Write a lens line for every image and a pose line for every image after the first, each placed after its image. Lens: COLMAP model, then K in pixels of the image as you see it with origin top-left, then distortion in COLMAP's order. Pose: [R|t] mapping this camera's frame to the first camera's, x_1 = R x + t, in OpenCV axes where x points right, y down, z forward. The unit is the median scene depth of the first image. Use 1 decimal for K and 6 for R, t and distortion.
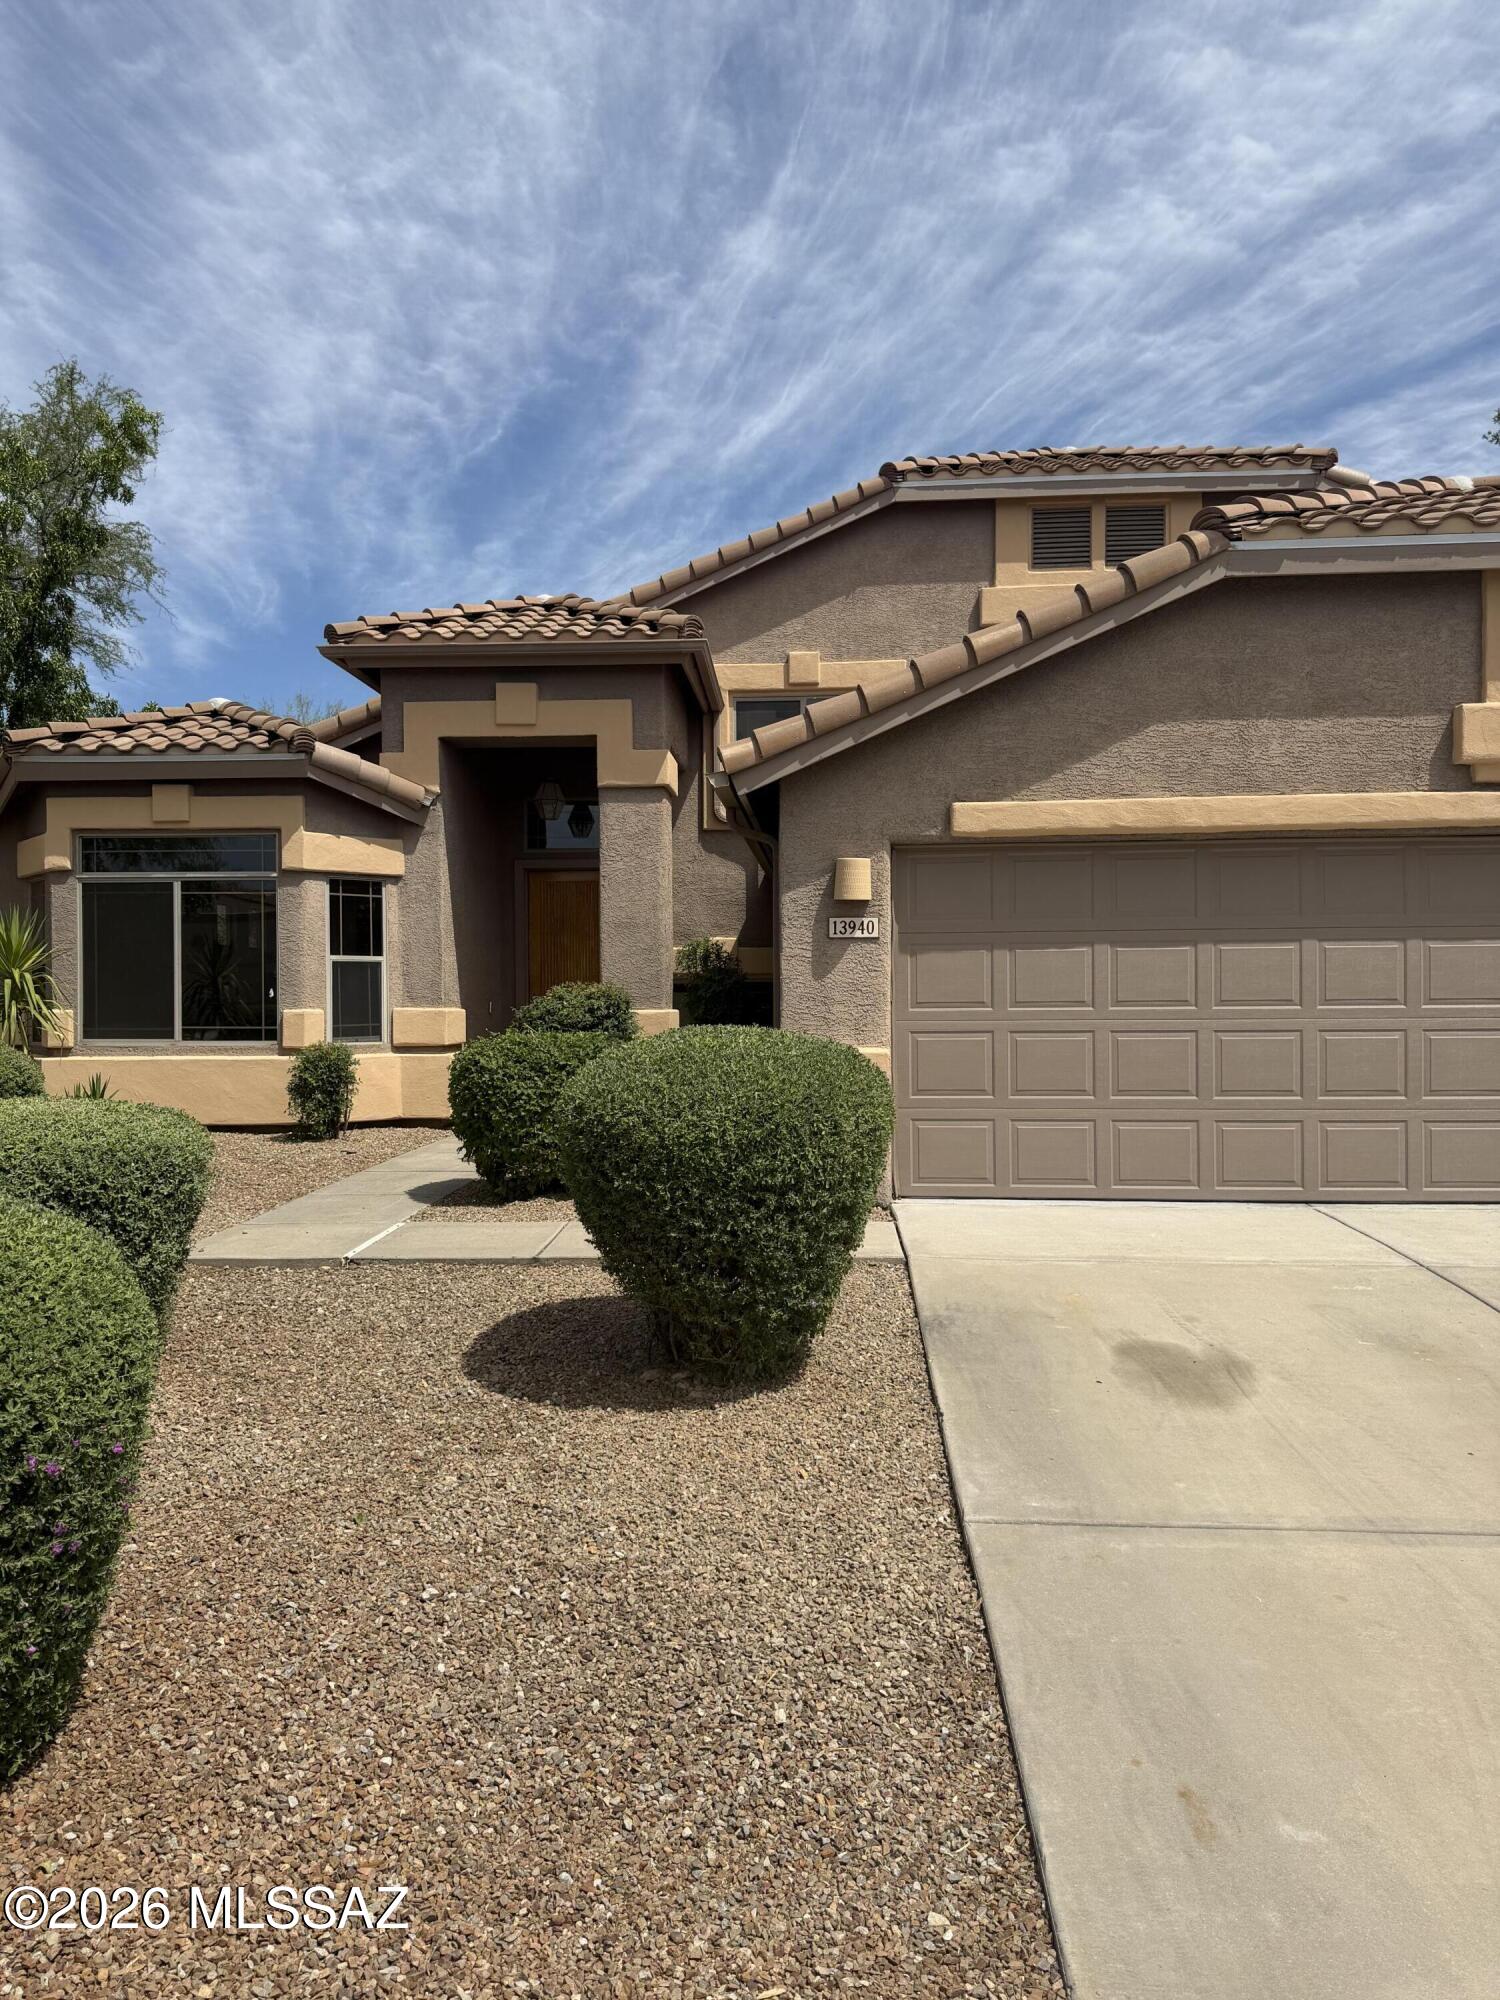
lens RADIAL K [[1396.1, 0, 750.0], [0, 1396.1, 1000.0], [0, 0, 1]] dist [0.133153, -0.255748]
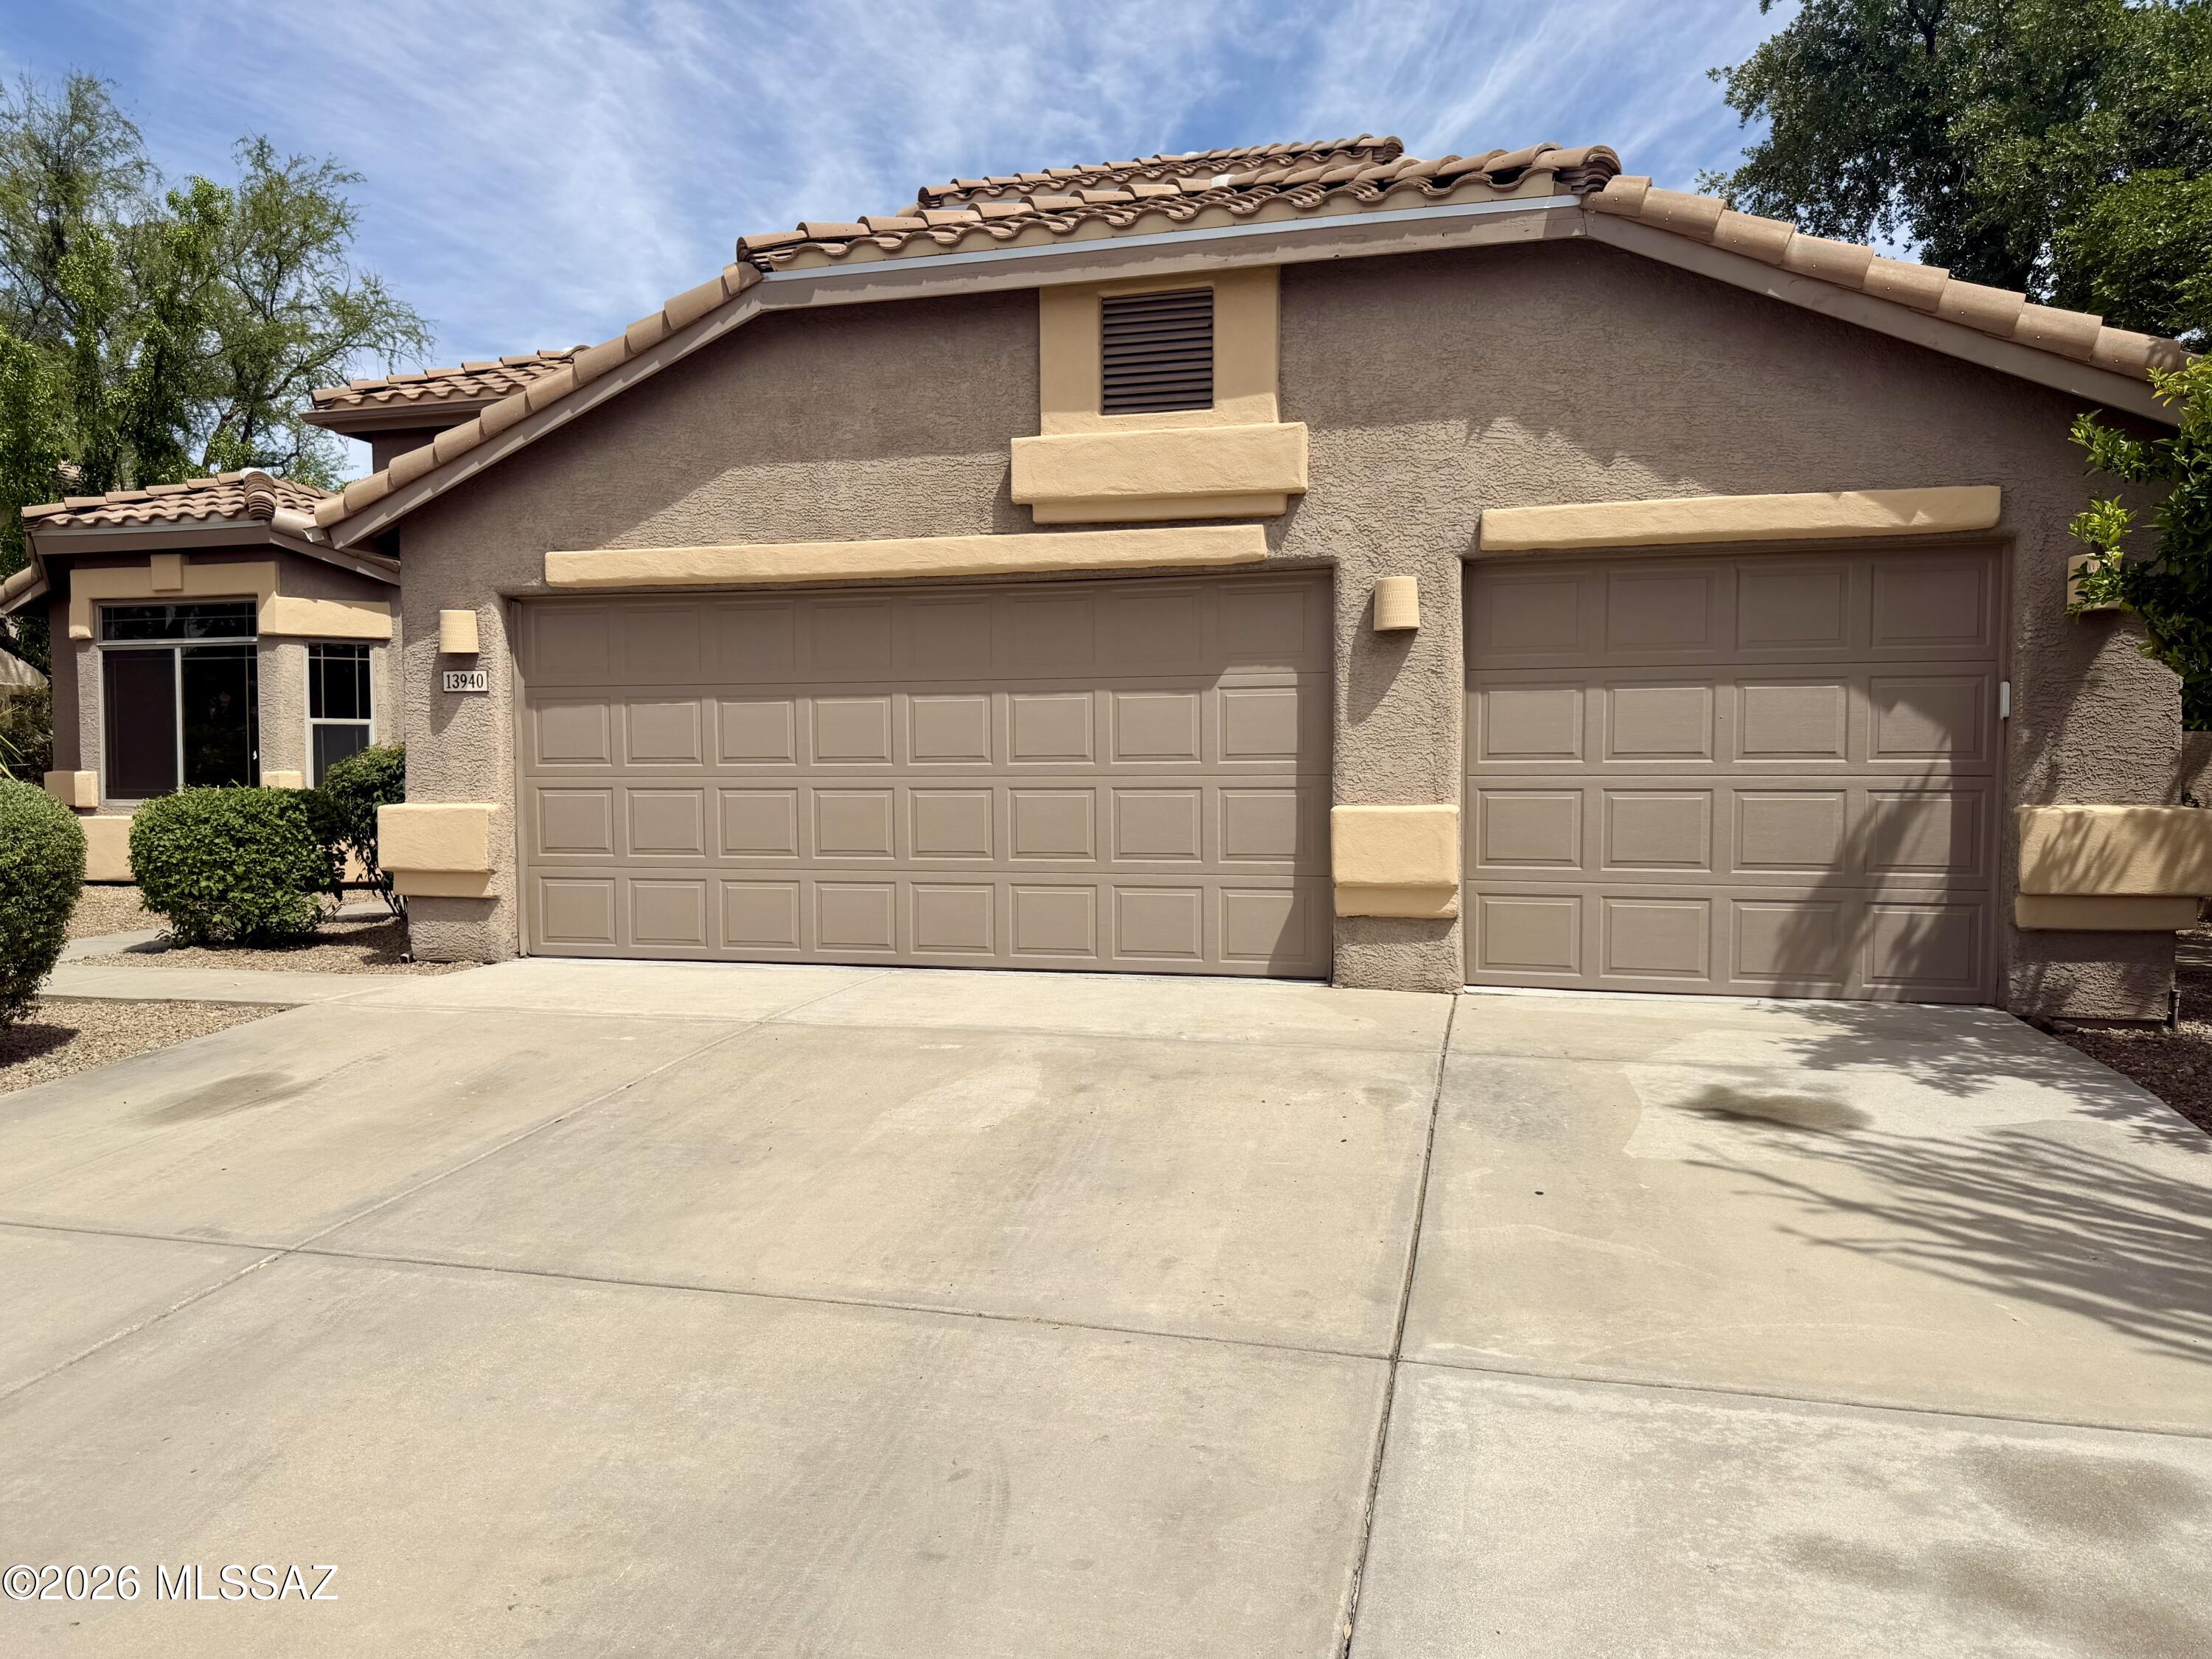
lens RADIAL K [[1544.1, 0, 1052.0], [0, 1544.1, 837.8], [0, 0, 1]] dist [0.133153, -0.255748]
pose [[0.980346, 0.013169, -0.196848, 0.702451], [-0.006364, 0.999361, 0.035158, 0.017218], [0.197186, -0.033215, 0.979803, -0.006093]]
